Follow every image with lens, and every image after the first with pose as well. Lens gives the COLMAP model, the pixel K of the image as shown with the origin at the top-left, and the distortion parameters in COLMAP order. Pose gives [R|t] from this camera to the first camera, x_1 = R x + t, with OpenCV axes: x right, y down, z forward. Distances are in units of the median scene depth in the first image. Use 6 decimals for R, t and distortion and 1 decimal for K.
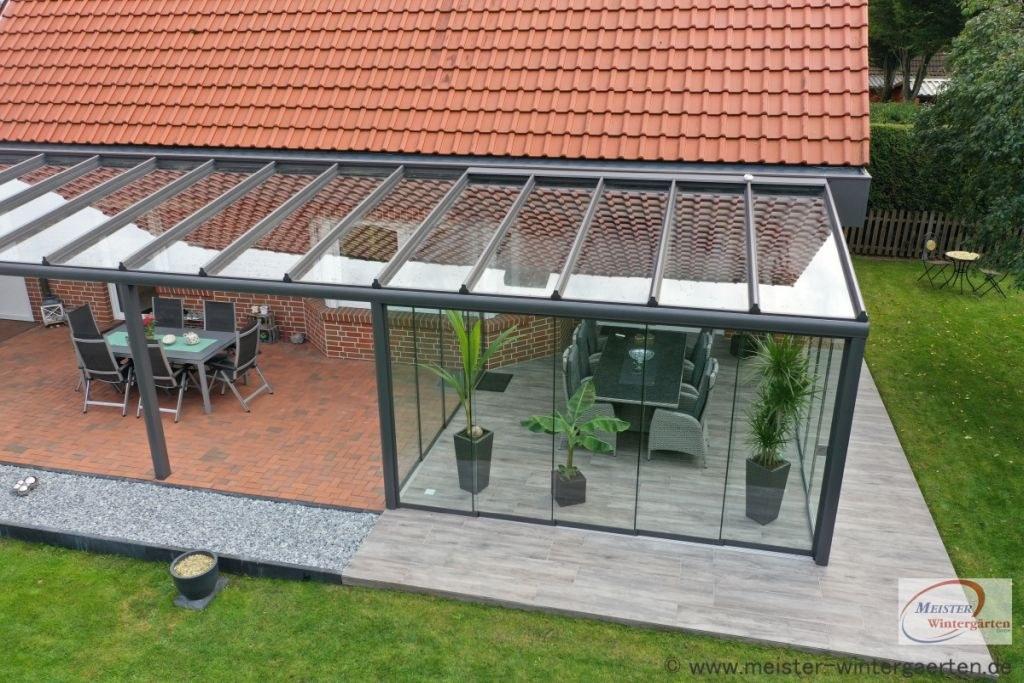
lens RADIAL K [[815.5, 0, 509.5], [0, 815.5, 342.2], [0, 0, 1]] dist [-0.000992, 0.000308]
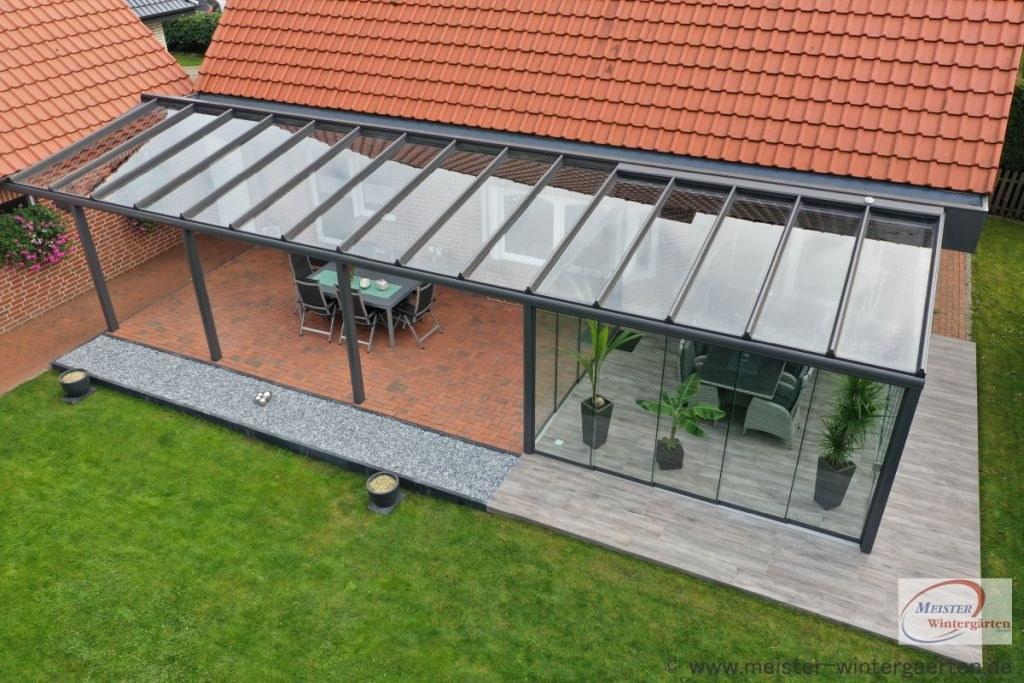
lens RADIAL K [[815.5, 0, 505.0], [0, 815.5, 340.2], [0, 0, 1]] dist [-0.000992, 0.000308]
pose [[0.977005, 0.106413, -0.184762, 0.036644], [-0.073509, 0.981534, 0.176599, -0.183788], [0.200142, -0.158957, 0.966786, -0.209571]]
